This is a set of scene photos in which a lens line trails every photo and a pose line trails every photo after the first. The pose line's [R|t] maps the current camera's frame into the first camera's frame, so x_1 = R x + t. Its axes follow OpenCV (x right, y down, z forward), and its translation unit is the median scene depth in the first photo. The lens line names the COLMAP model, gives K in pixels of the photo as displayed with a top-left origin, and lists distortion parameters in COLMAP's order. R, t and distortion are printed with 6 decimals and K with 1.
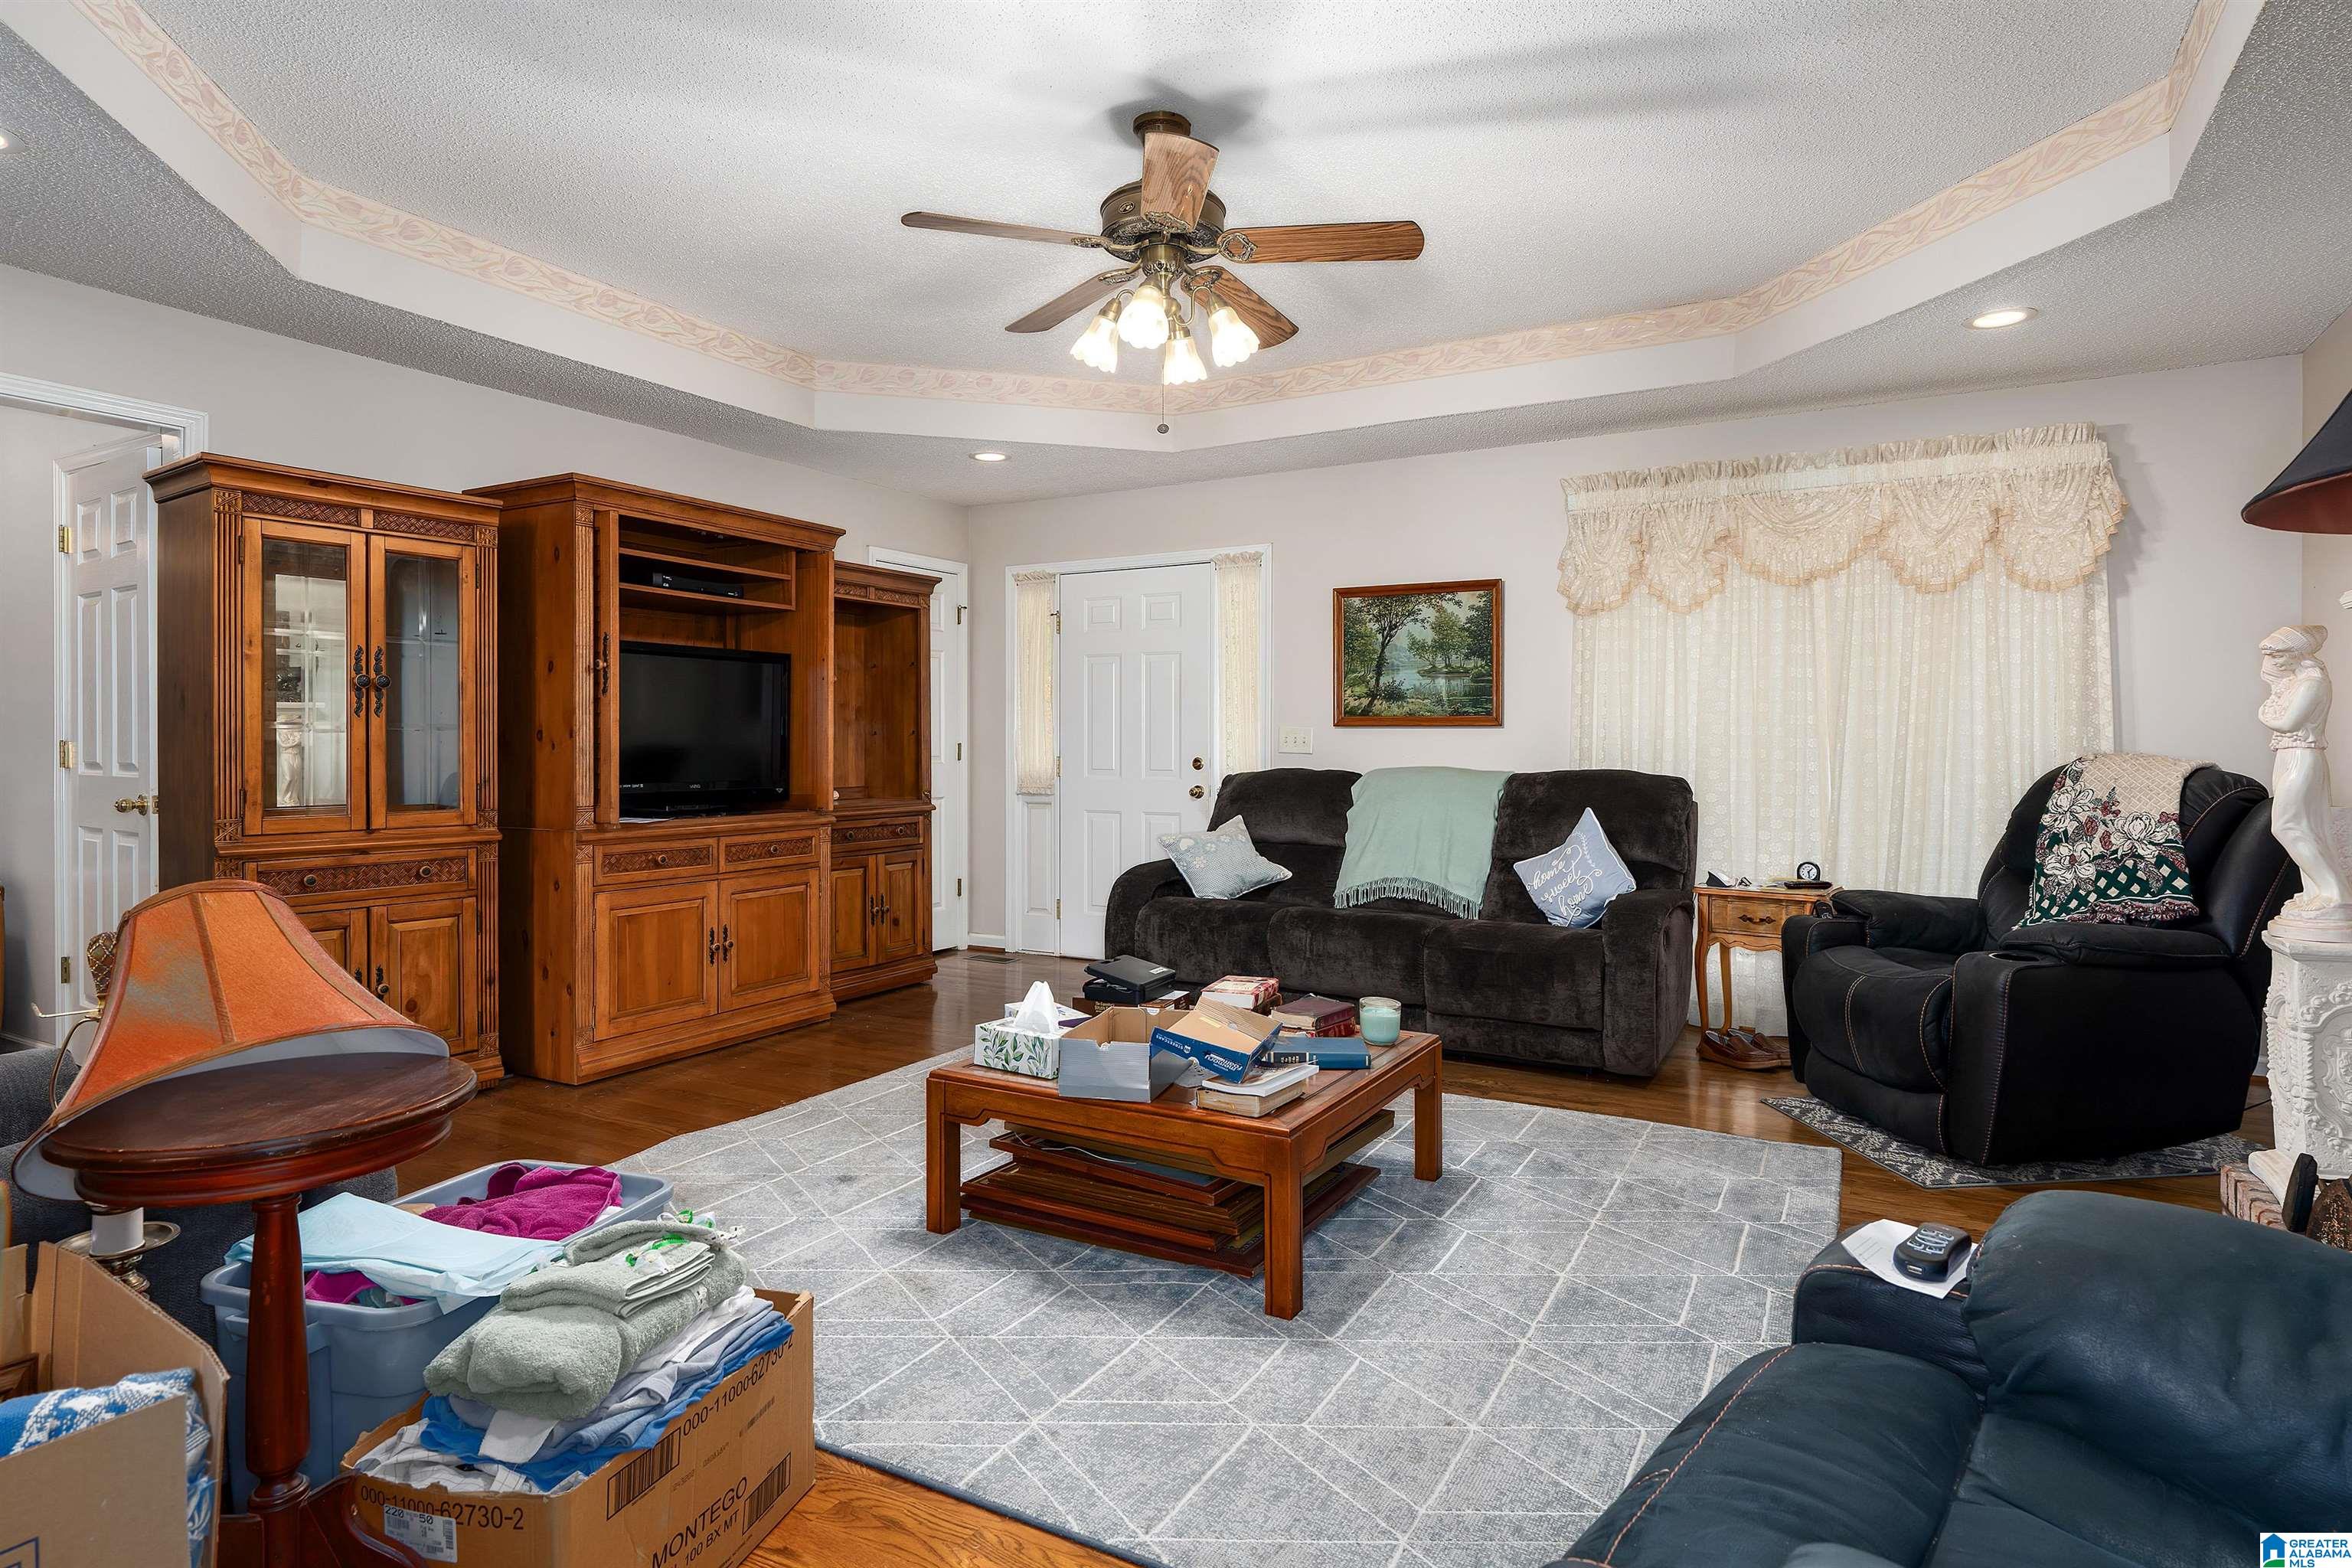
lens RADIAL K [[1246.4, 0, 1188.7], [0, 1246.4, 758.2], [0, 0, 1]] dist [-0.001555, 0.000418]
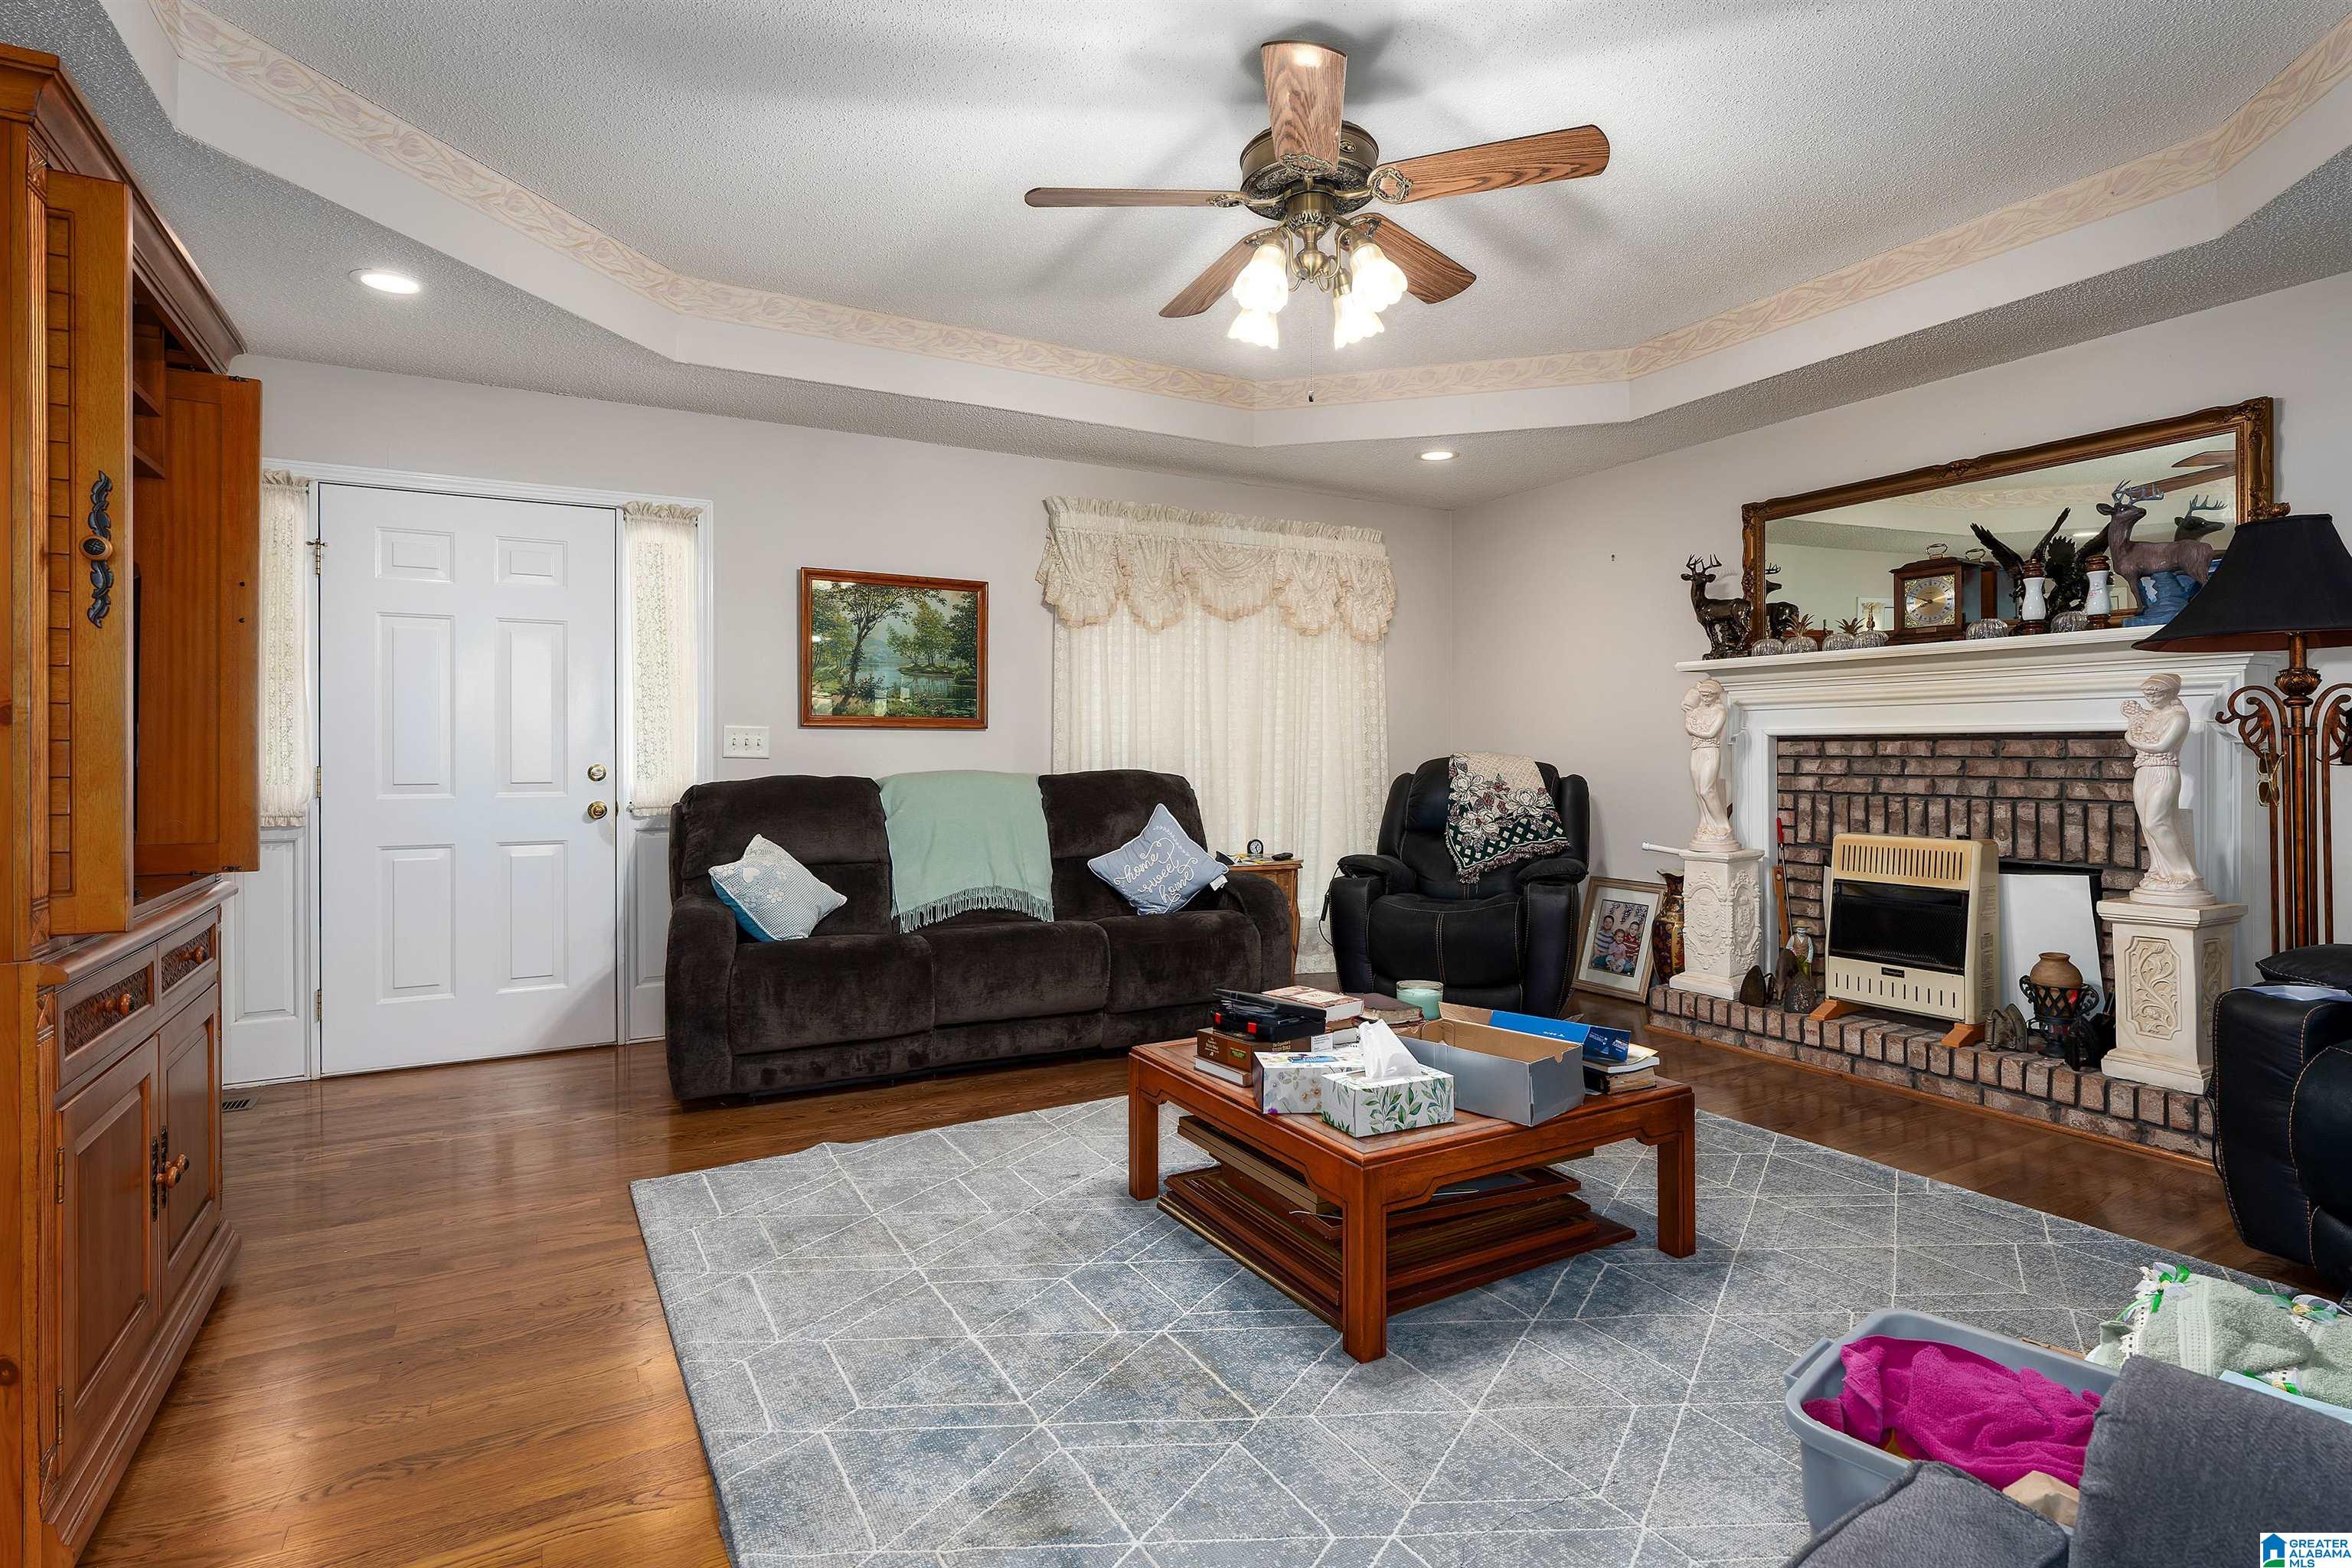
lens RADIAL K [[1172.5, 0, 1173.3], [0, 1172.5, 764.0], [0, 0, 1]] dist [0.000152, 0.000063]
pose [[0.518391, -0.012117, 0.855058, -0.516615], [0.010743, 0.999913, 0.007657, -0.003102], [-0.855076, 0.005217, 0.518476, 0.411401]]
